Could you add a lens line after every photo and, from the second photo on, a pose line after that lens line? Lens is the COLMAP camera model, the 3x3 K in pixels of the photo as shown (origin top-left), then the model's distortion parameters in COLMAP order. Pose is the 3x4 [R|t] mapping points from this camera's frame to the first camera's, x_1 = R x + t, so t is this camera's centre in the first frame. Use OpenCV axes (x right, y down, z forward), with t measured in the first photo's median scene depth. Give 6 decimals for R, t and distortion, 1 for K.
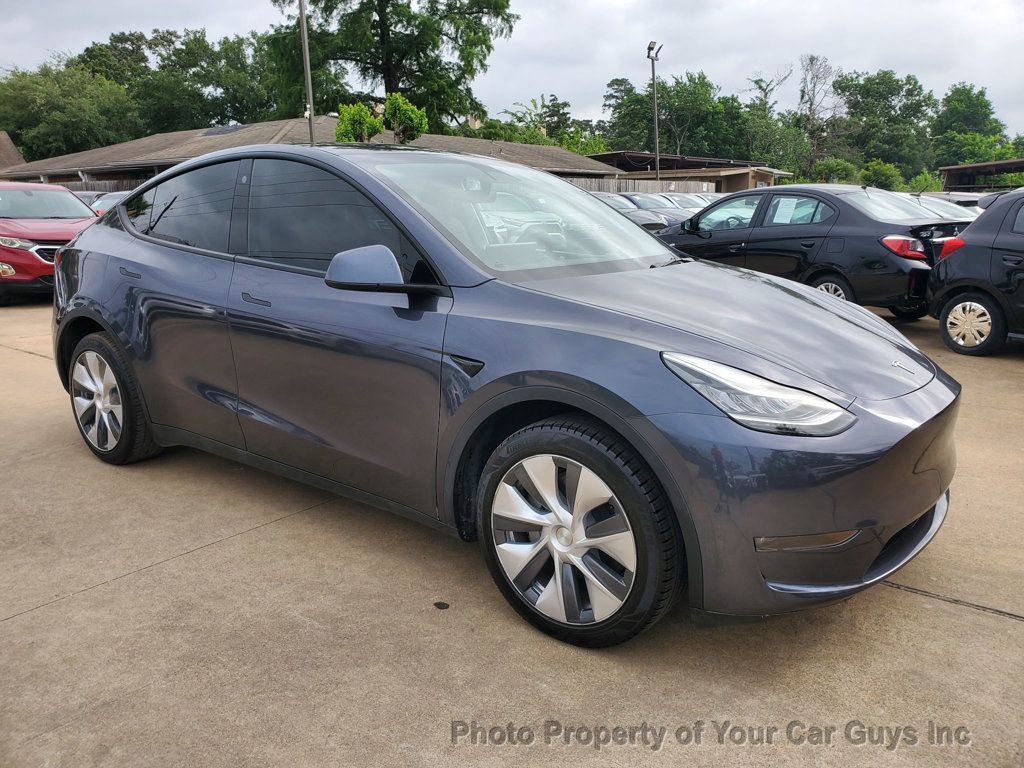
lens RADIAL K [[797.4, 0, 511.1], [0, 797.4, 380.4], [0, 0, 1]] dist [-0.013334, 0.038516]
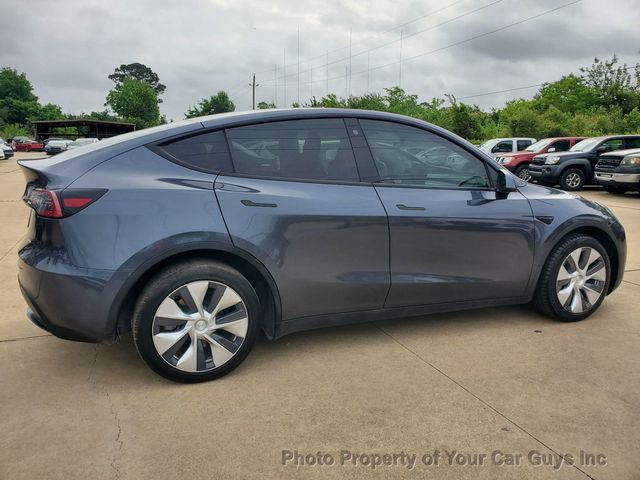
lens RADIAL K [[495.2, 0, 315.3], [0, 495.2, 243.4], [0, 0, 1]] dist [0.007689, 0.014128]
pose [[0.504600, -0.157273, 0.848908, -0.095924], [0.174867, 0.981506, 0.077896, -0.010678], [-0.845459, 0.109140, 0.522770, 0.048897]]
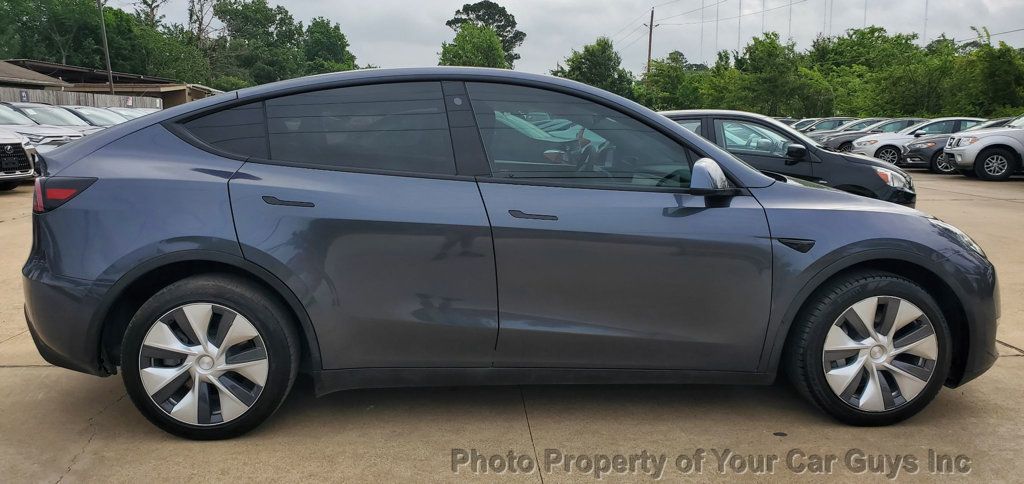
lens RADIAL K [[790.4, 0, 505.7], [0, 790.4, 245.5], [0, 0, 1]] dist [0.013392, -0.002513]
pose [[0.746344, -0.096417, 0.658539, -0.077829], [0.136513, 0.990591, -0.009681, -0.004285], [-0.651410, 0.097125, 0.752484, 0.018616]]
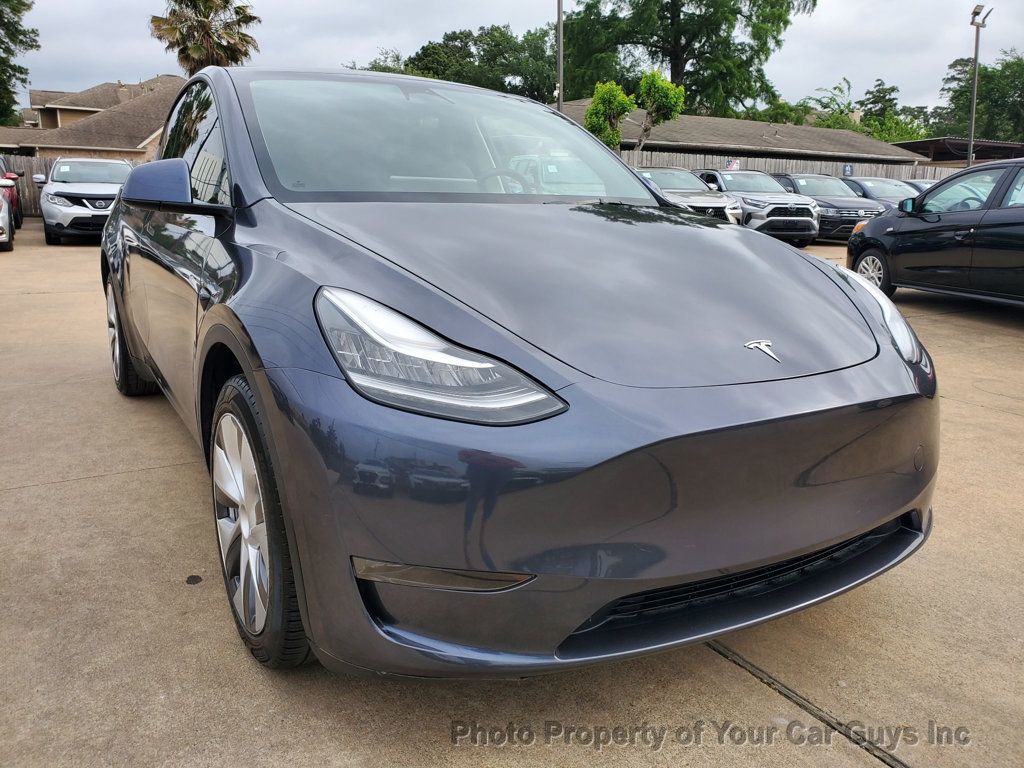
lens RADIAL K [[791.9, 0, 514.0], [0, 791.9, 383.8], [0, 0, 1]] dist [0.005223, 0.007064]
pose [[0.935159, 0.105903, -0.338026, 0.031537], [-0.100407, 0.994374, 0.033758, 0.000623], [0.339699, 0.002371, 0.940531, 0.019807]]
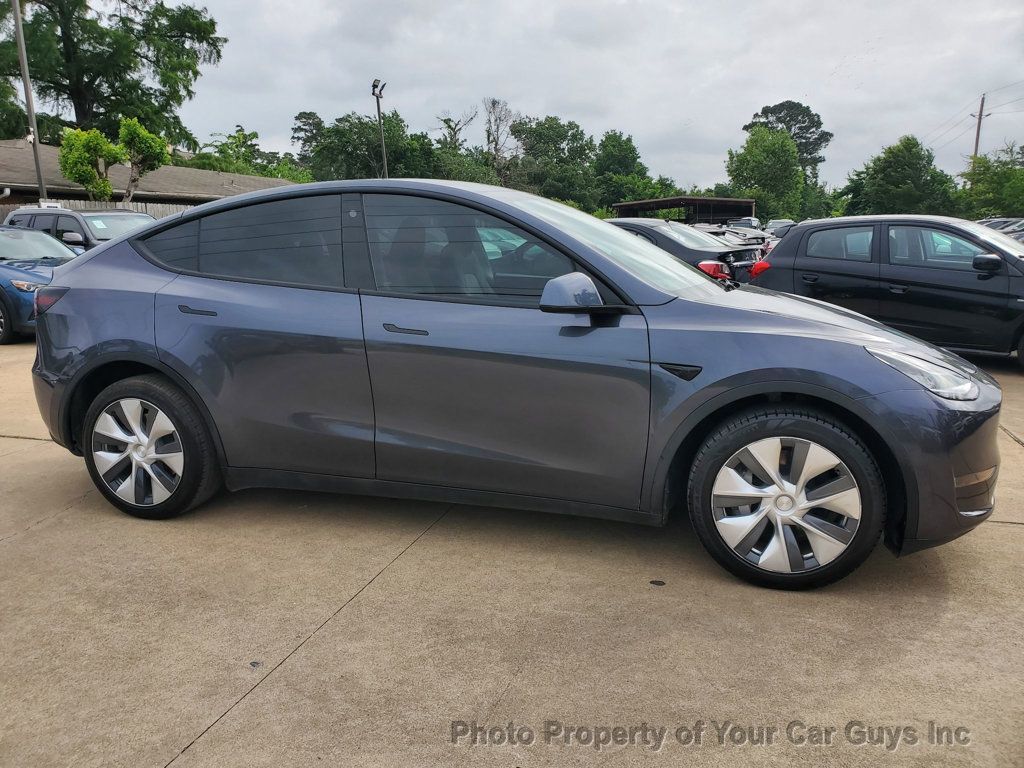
lens RADIAL K [[792.3, 0, 504.4], [0, 792.3, 389.5], [0, 0, 1]] dist [0.007689, 0.014128]
pose [[0.933907, -0.075448, 0.349463, -0.042525], [0.085153, 0.996290, -0.012467, 0.000006], [-0.347226, 0.041401, 0.936867, -0.000457]]
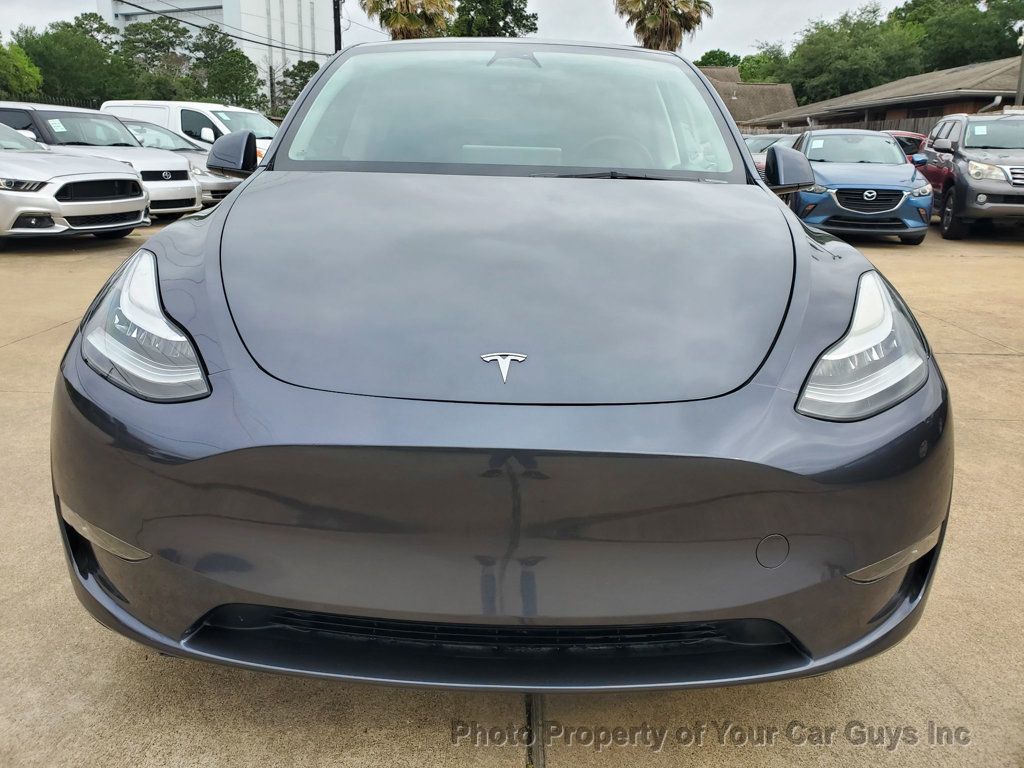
lens RADIAL K [[792.3, 0, 504.4], [0, 792.3, 389.5], [0, 0, 1]] dist [0.007689, 0.014128]
pose [[0.609475, 0.250275, -0.752265, 0.053427], [-0.201332, 0.966619, 0.158473, -0.005003], [0.766815, 0.054870, 0.639518, 0.040631]]
